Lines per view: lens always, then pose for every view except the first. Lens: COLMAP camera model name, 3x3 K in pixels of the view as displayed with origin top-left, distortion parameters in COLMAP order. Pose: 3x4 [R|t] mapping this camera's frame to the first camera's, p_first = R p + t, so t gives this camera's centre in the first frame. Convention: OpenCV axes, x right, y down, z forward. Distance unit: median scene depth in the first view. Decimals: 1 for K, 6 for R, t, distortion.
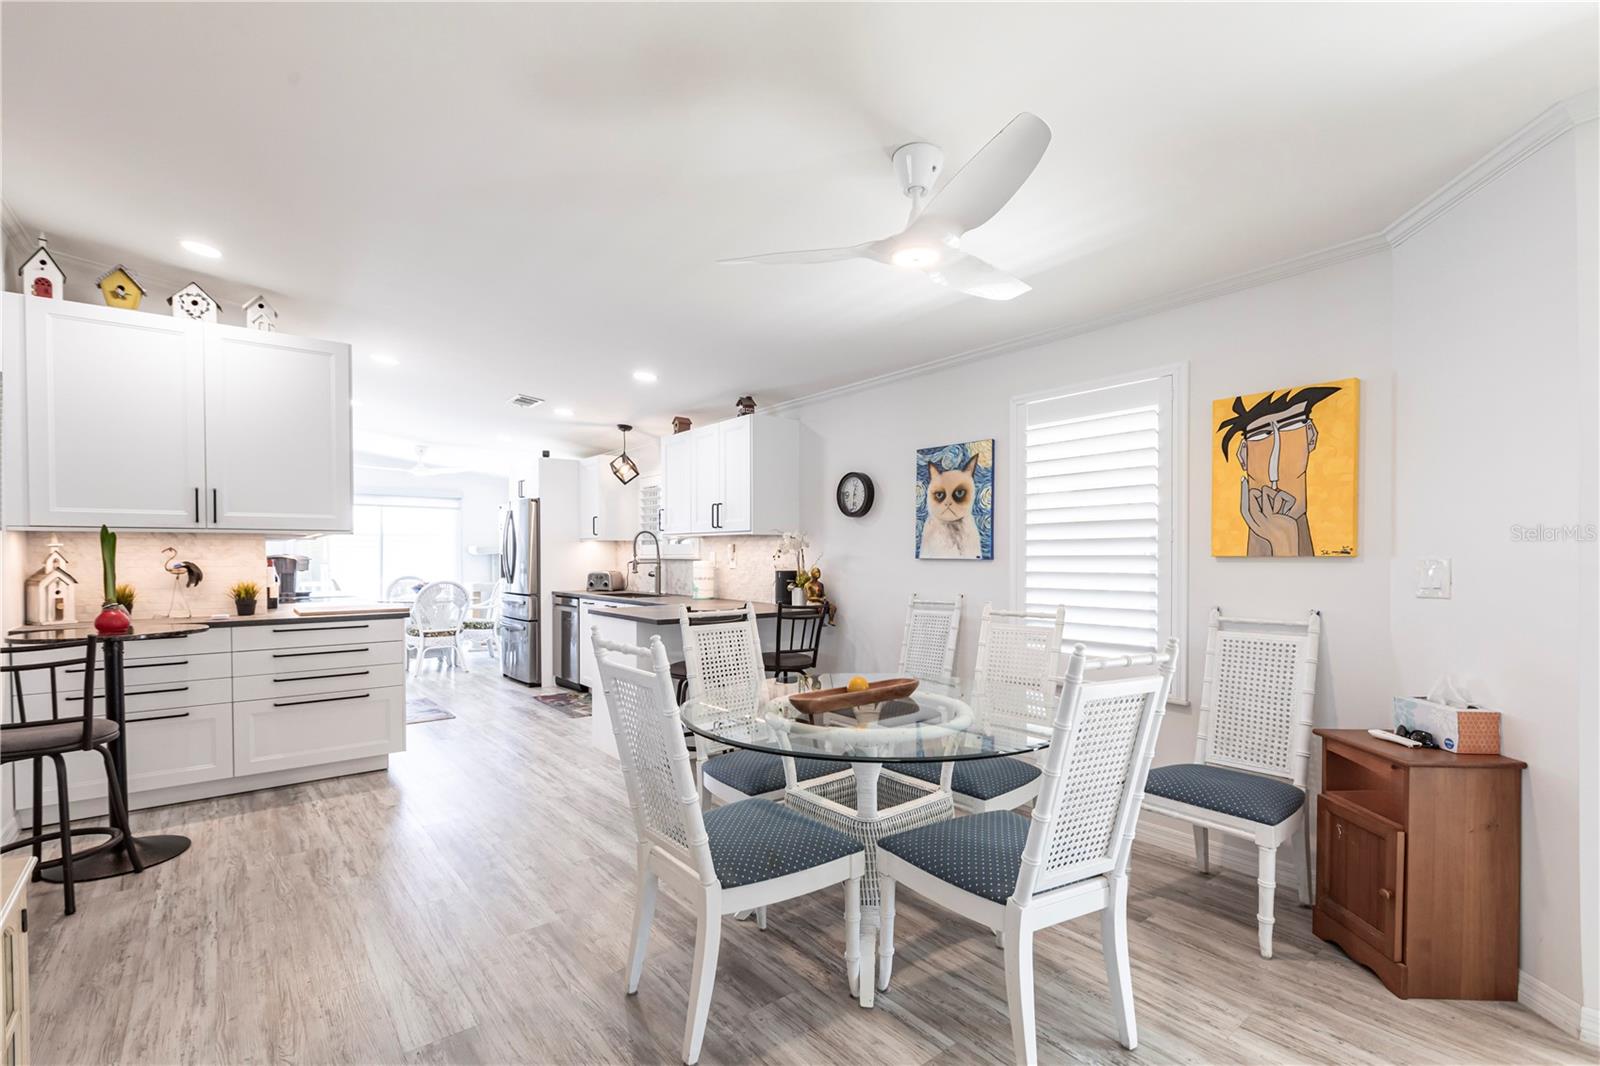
lens RADIAL K [[731.0, 0, 803.9], [0, 731.0, 565.6], [0, 0, 1]] dist [-0.002100, -0.000657]
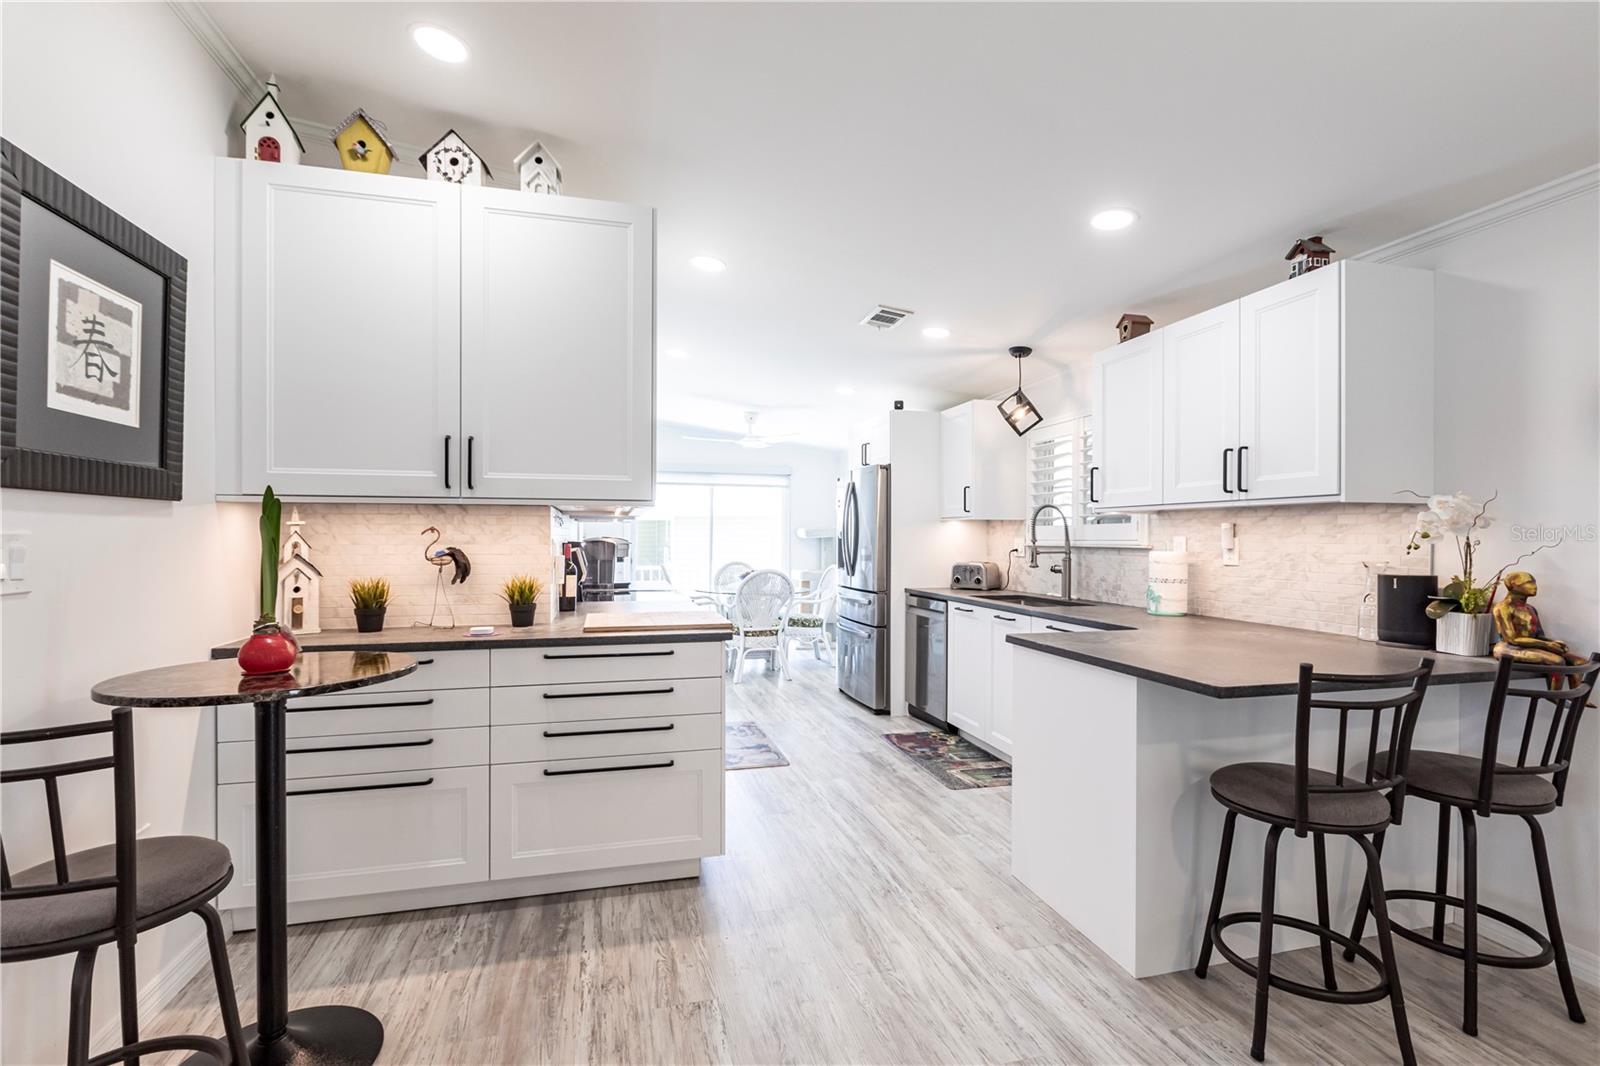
lens RADIAL K [[720.5, 0, 800.4], [0, 720.5, 537.5], [0, 0, 1]] dist [0.001276, -0.000598]
pose [[0.916886, 0.004912, -0.399119, -0.244213], [-0.011498, 0.999834, -0.014109, -0.008346], [0.398983, 0.017525, 0.916791, 0.462605]]
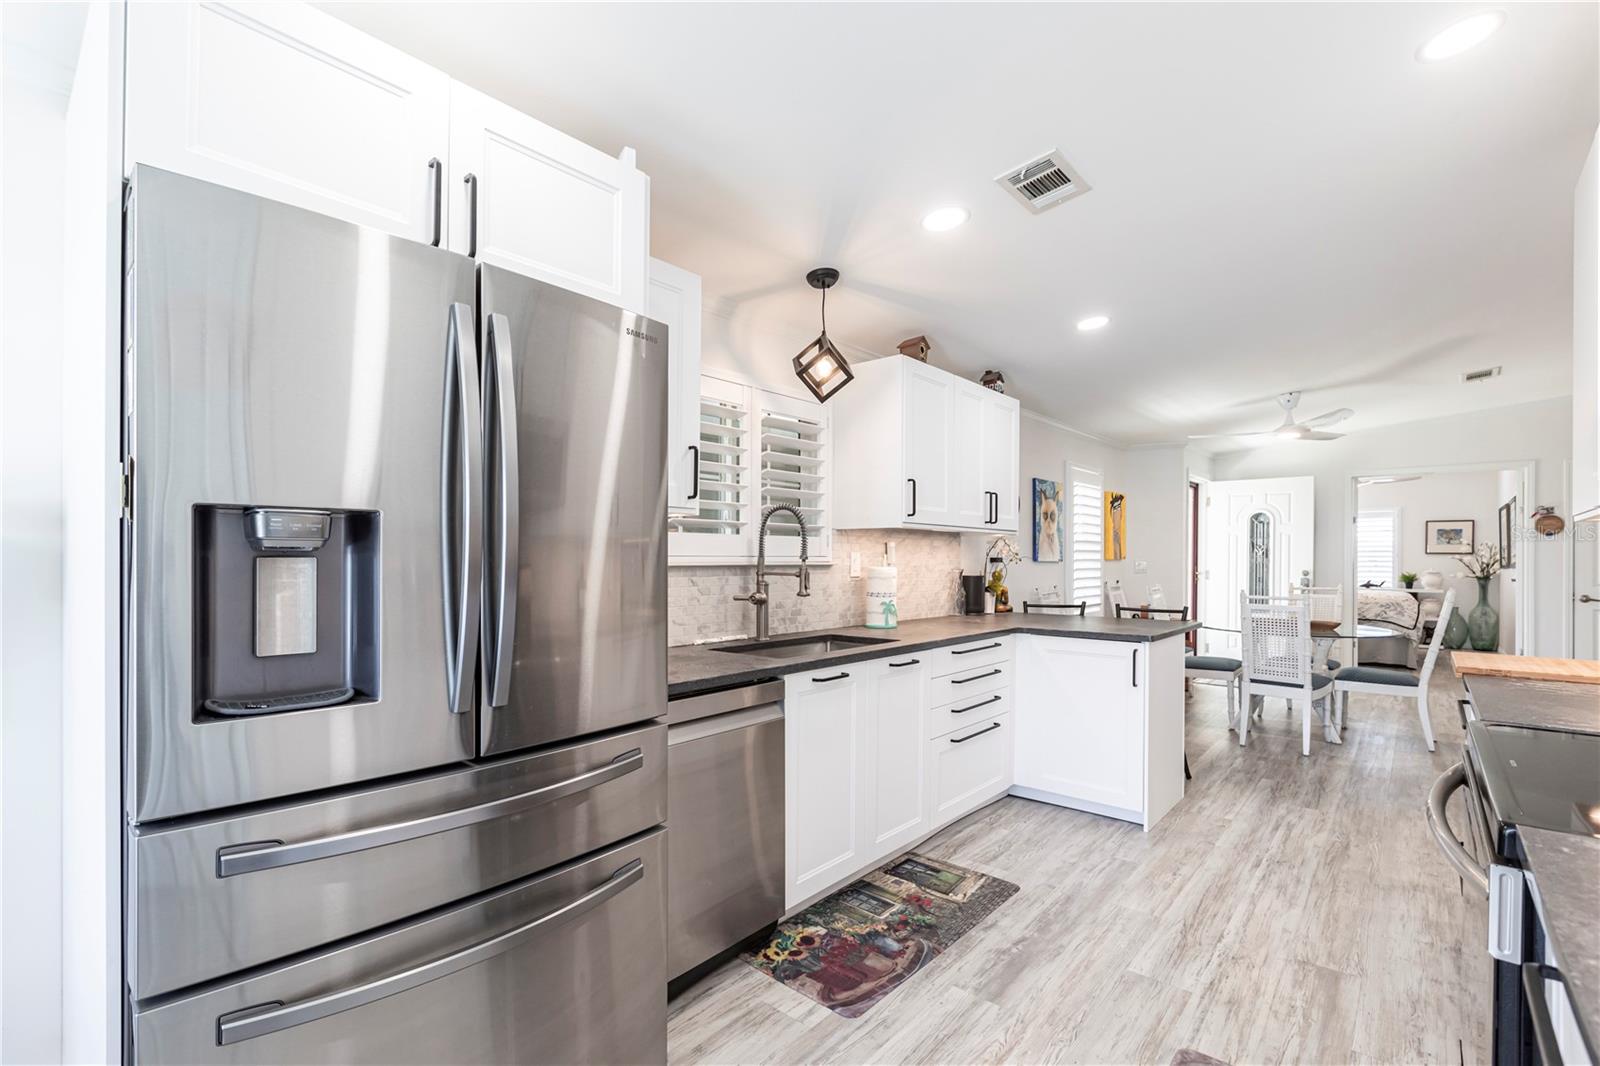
lens RADIAL K [[716.4, 0, 800.4], [0, 716.4, 558.7], [0, 0, 1]] dist [-0.000326, -0.000341]
pose [[-0.181142, 0.001380, 0.983456, -1.010557], [0.012970, 0.999915, 0.000986, -0.020656], [-0.983371, 0.012934, -0.181145, 1.622648]]
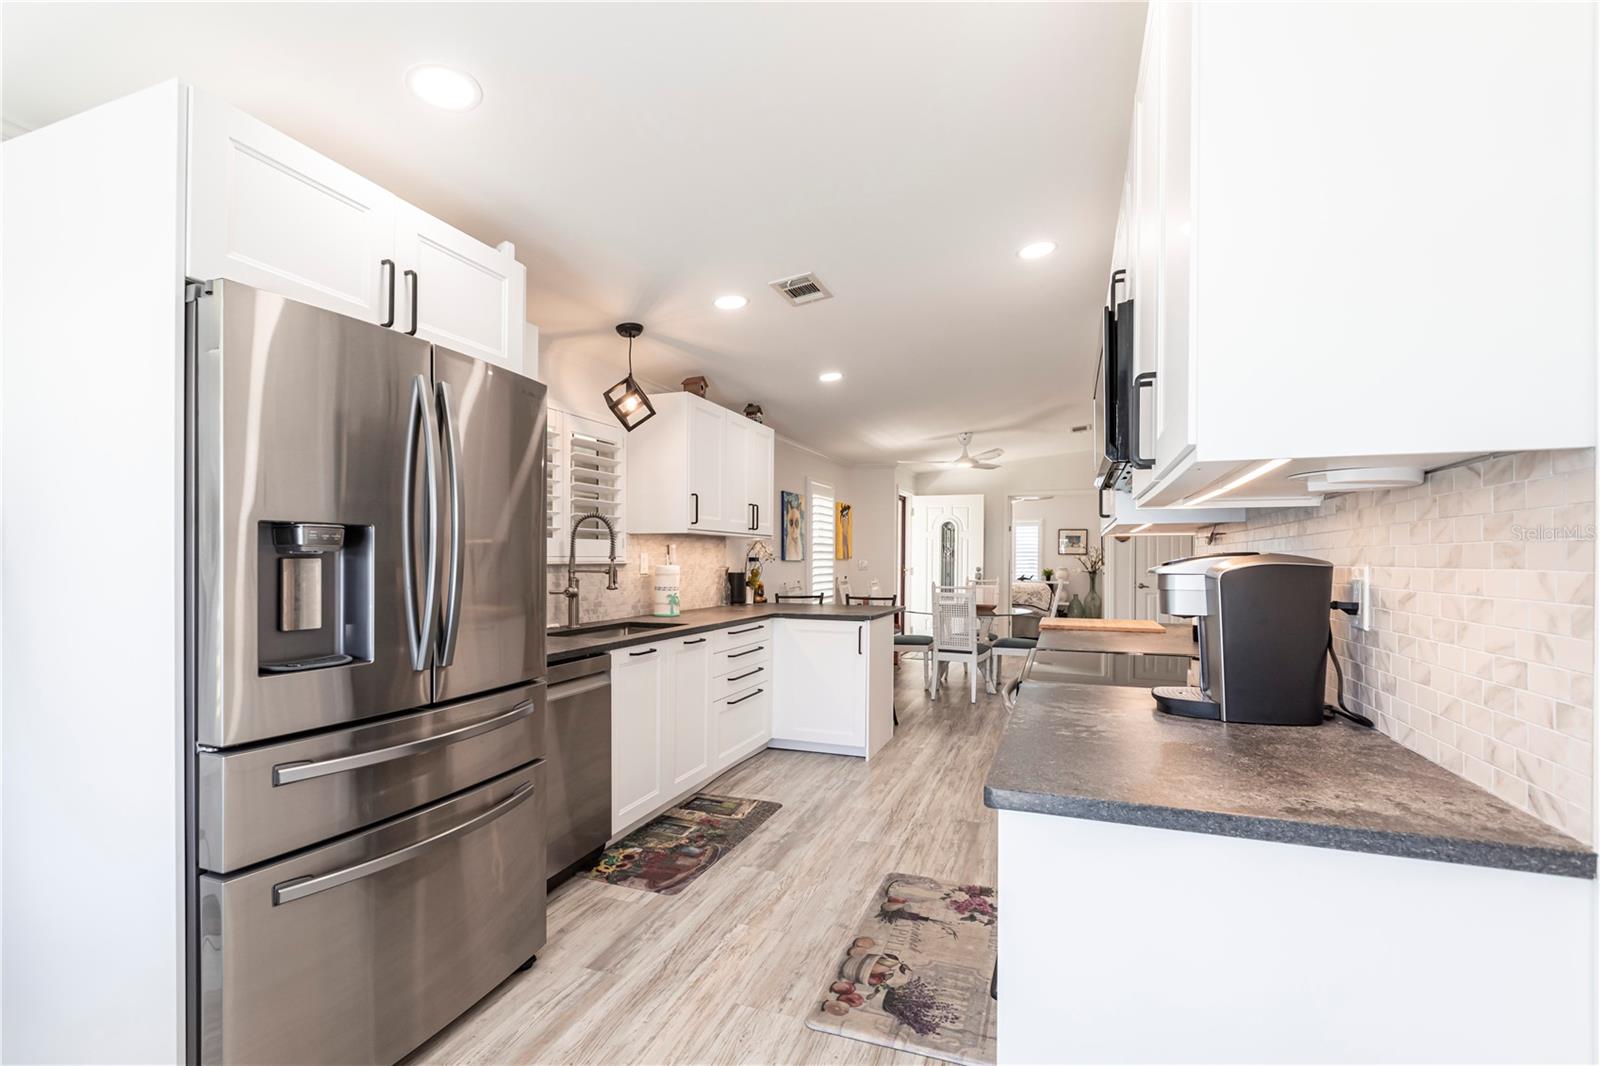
lens RADIAL K [[716.4, 0, 800.4], [0, 716.4, 558.7], [0, 0, 1]] dist [-0.000326, -0.000341]
pose [[-0.514280, 0.000067, 0.857622, -1.159848], [0.011391, 0.999912, 0.006752, -0.022960], [-0.857546, 0.013241, -0.514236, 1.734242]]
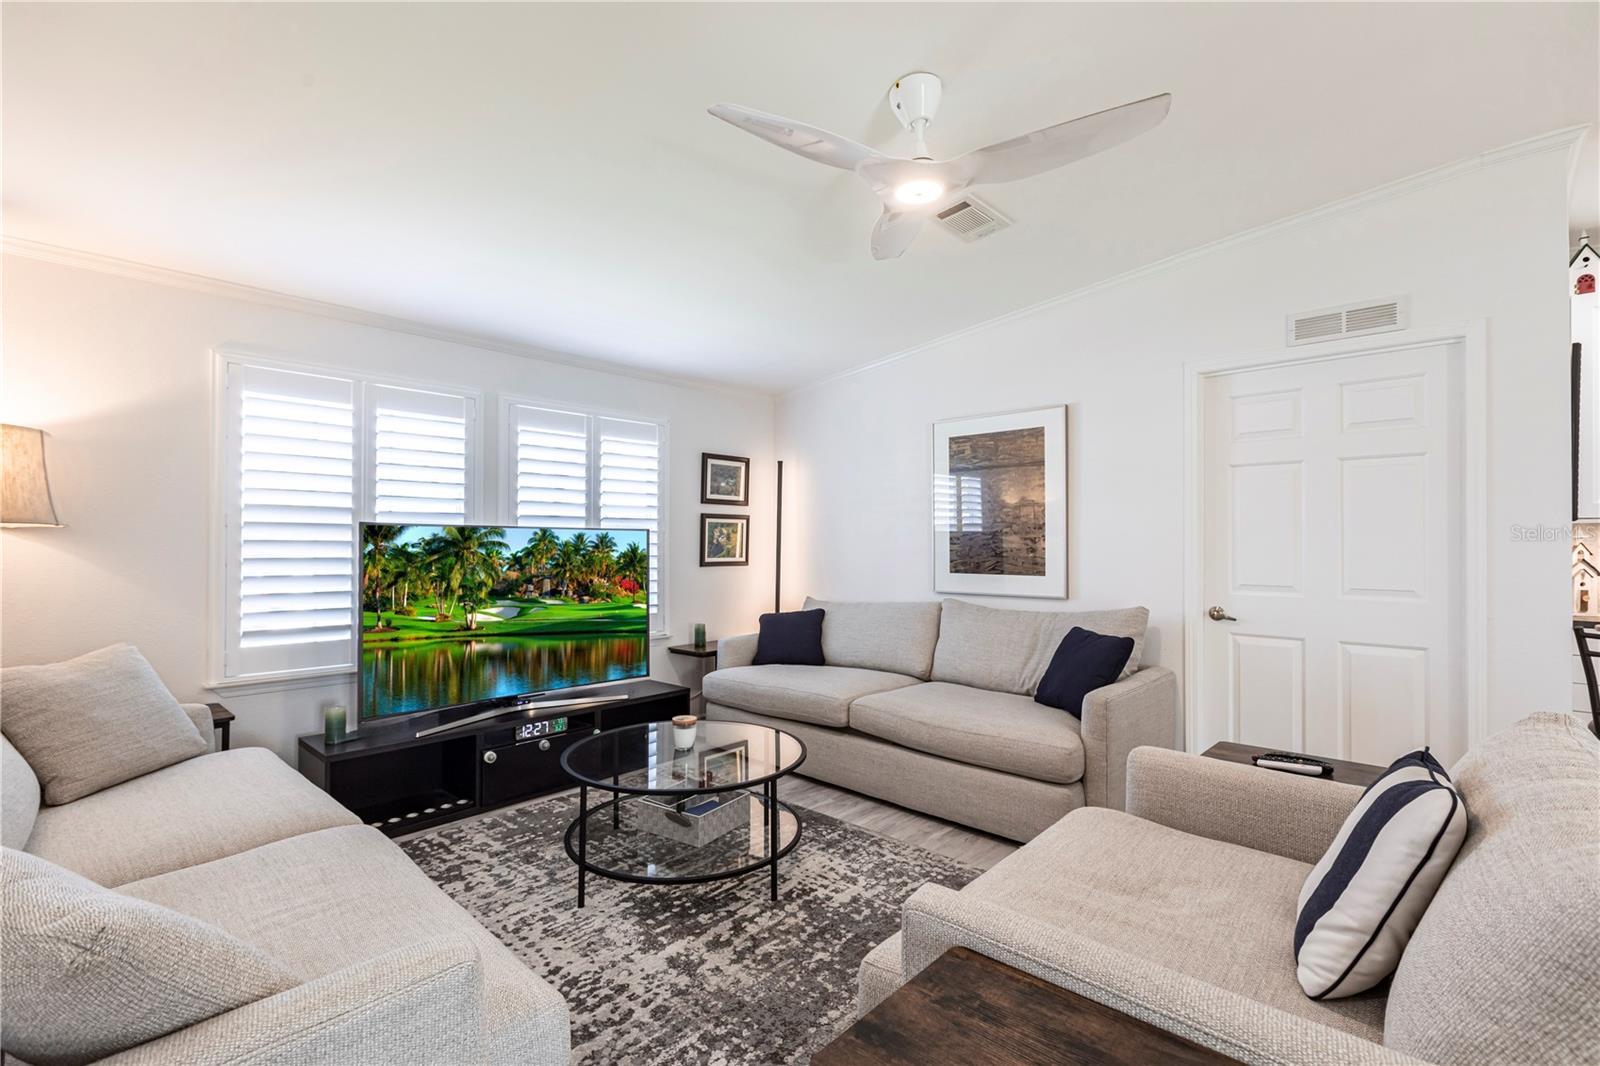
lens RADIAL K [[720.5, 0, 800.4], [0, 720.5, 537.5], [0, 0, 1]] dist [0.001276, -0.000598]
pose [[0.155663, -0.004413, -0.987800, -0.177776], [-0.023350, 0.999694, -0.008146, 0.004680], [0.987534, 0.024333, 0.155512, -0.184487]]
